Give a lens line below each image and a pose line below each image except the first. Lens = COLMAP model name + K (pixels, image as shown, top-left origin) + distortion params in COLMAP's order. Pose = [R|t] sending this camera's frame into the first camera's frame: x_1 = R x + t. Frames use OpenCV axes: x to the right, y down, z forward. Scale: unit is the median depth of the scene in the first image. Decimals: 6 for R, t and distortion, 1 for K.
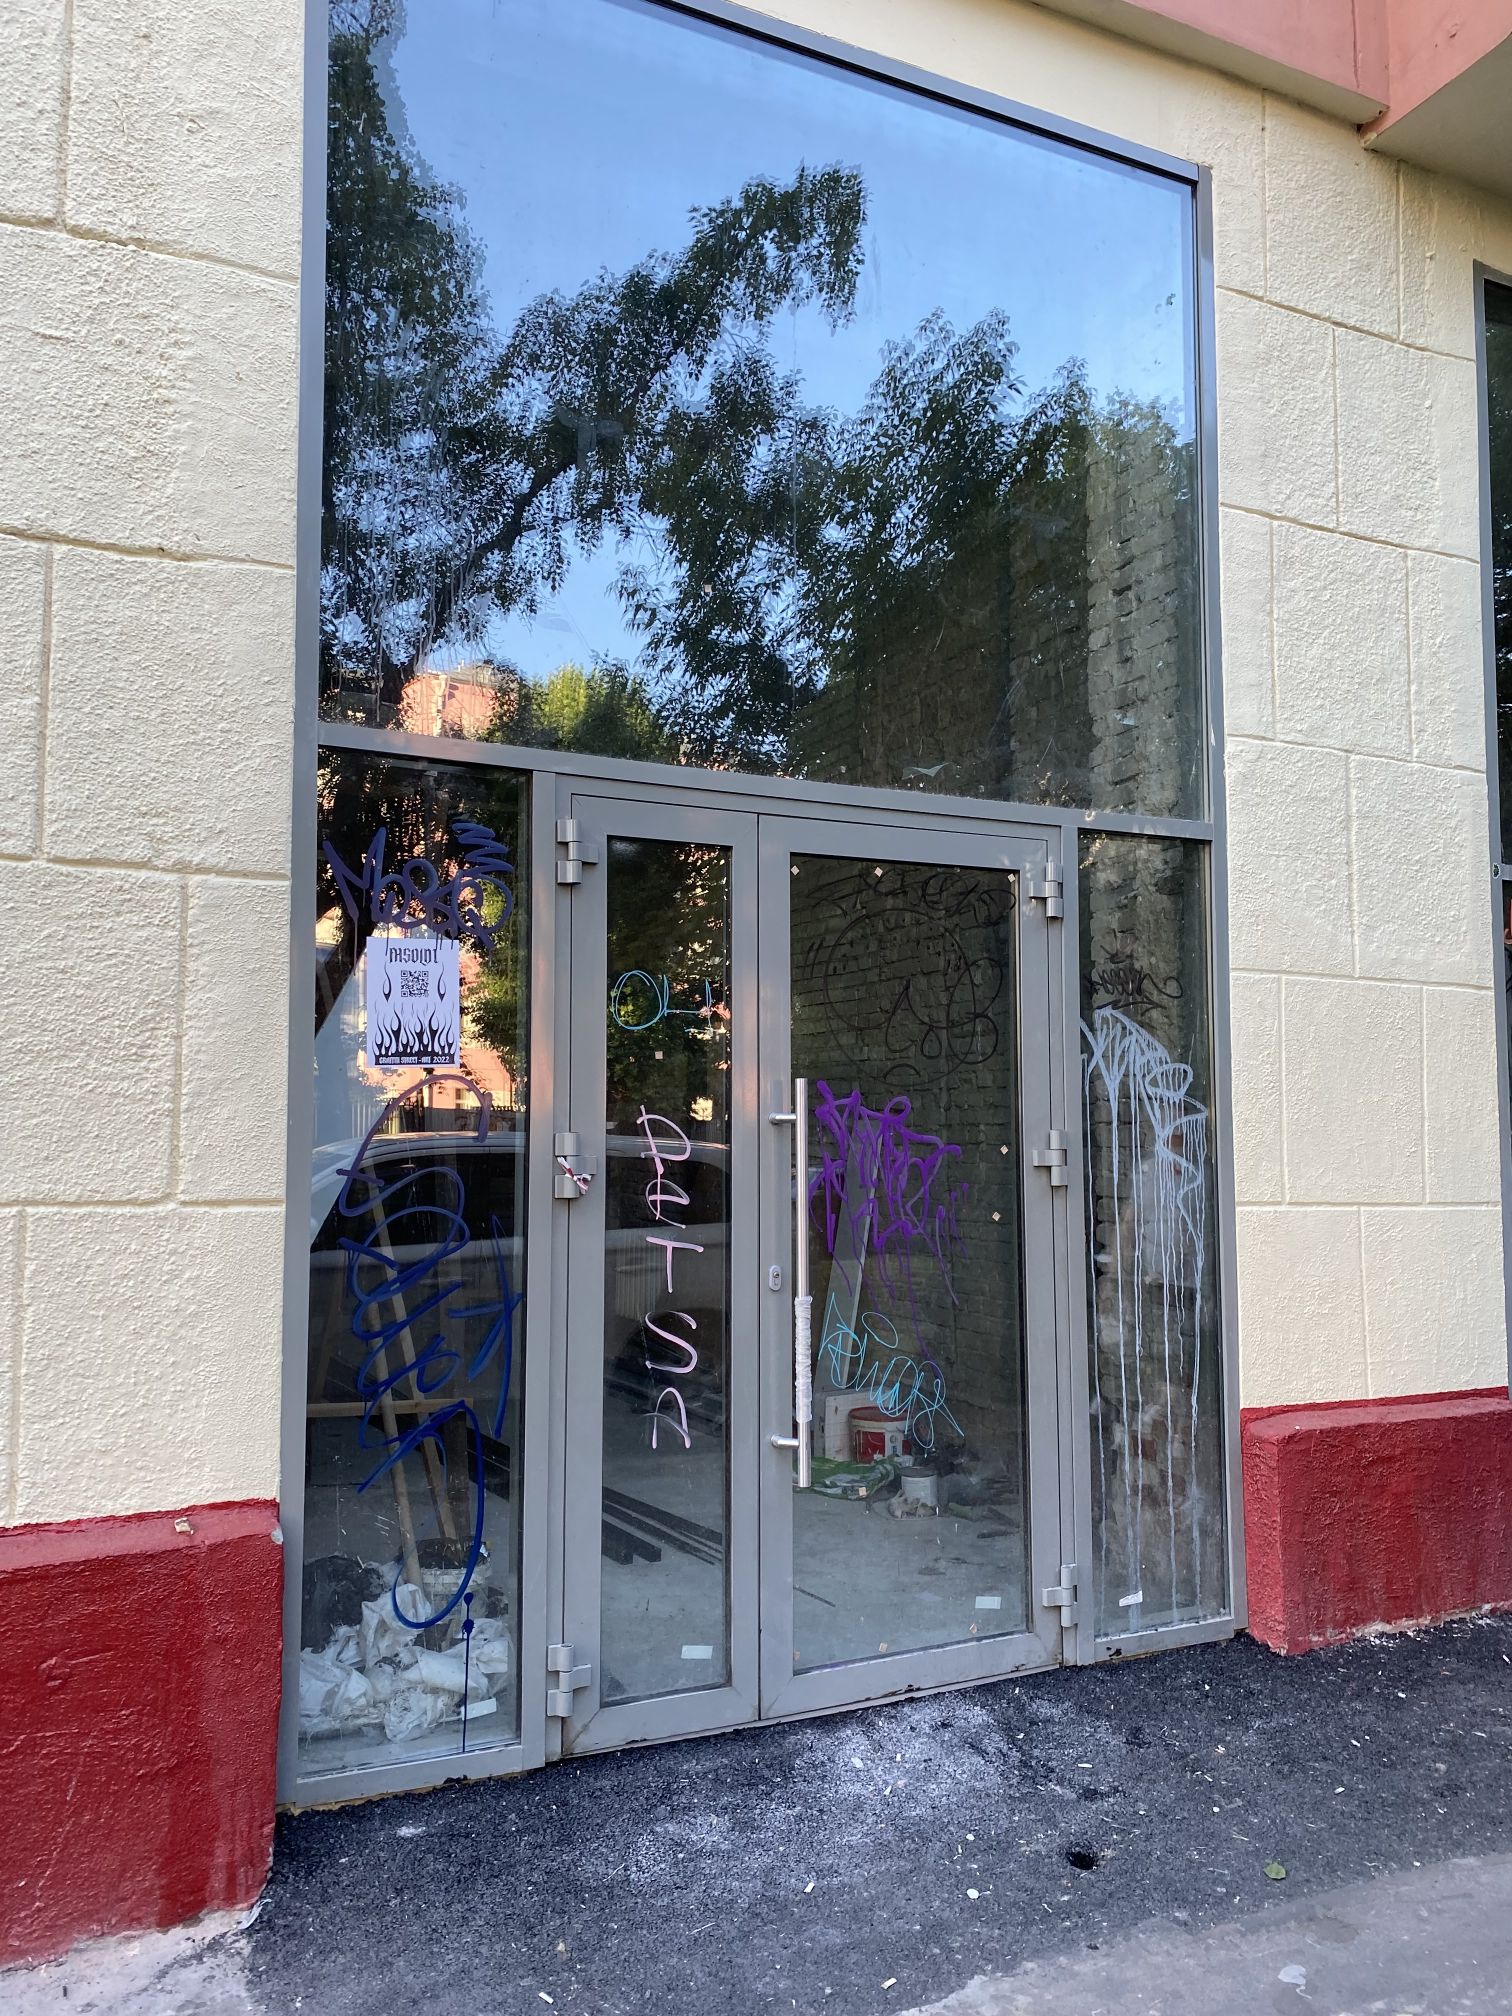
lens RADIAL K [[1370.8, 0, 826.0], [0, 1370.8, 1009.0], [0, 0, 1]] dist [0.029045, -0.035399]
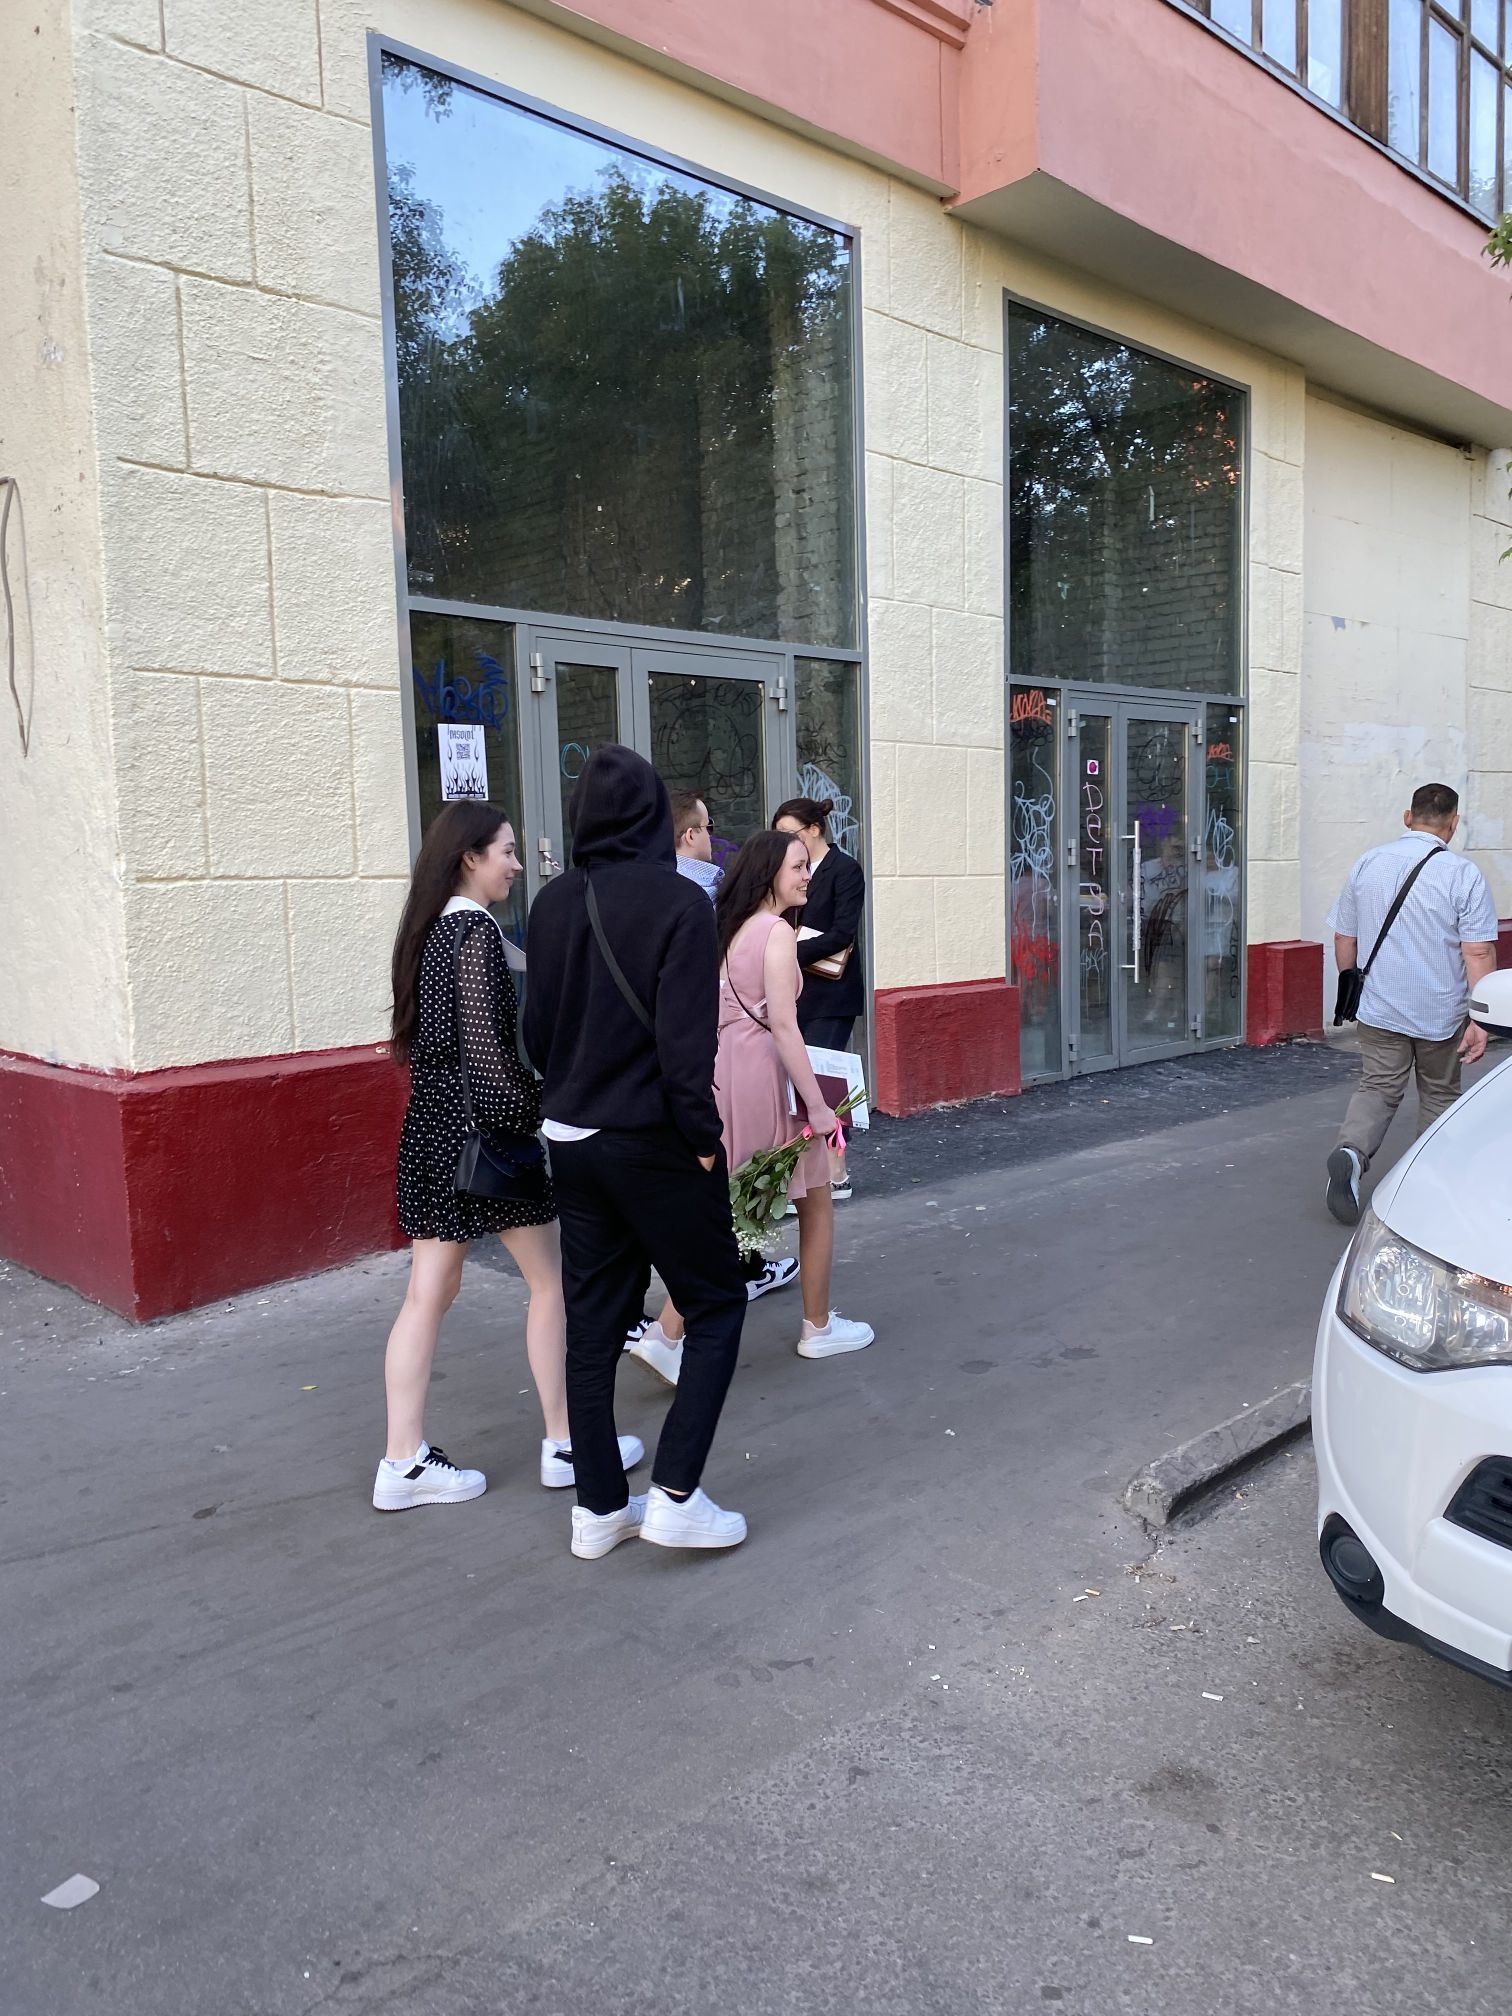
lens RADIAL K [[1494.1, 0, 756.0], [0, 1494.1, 1008.0], [0, 0, 1]] dist [0.000361, -0.061931]
pose [[0.945503, -0.055150, 0.320910, -0.532631], [-0.000273, 0.985417, 0.170154, -0.018353], [-0.325615, -0.160969, 0.931700, -0.862491]]
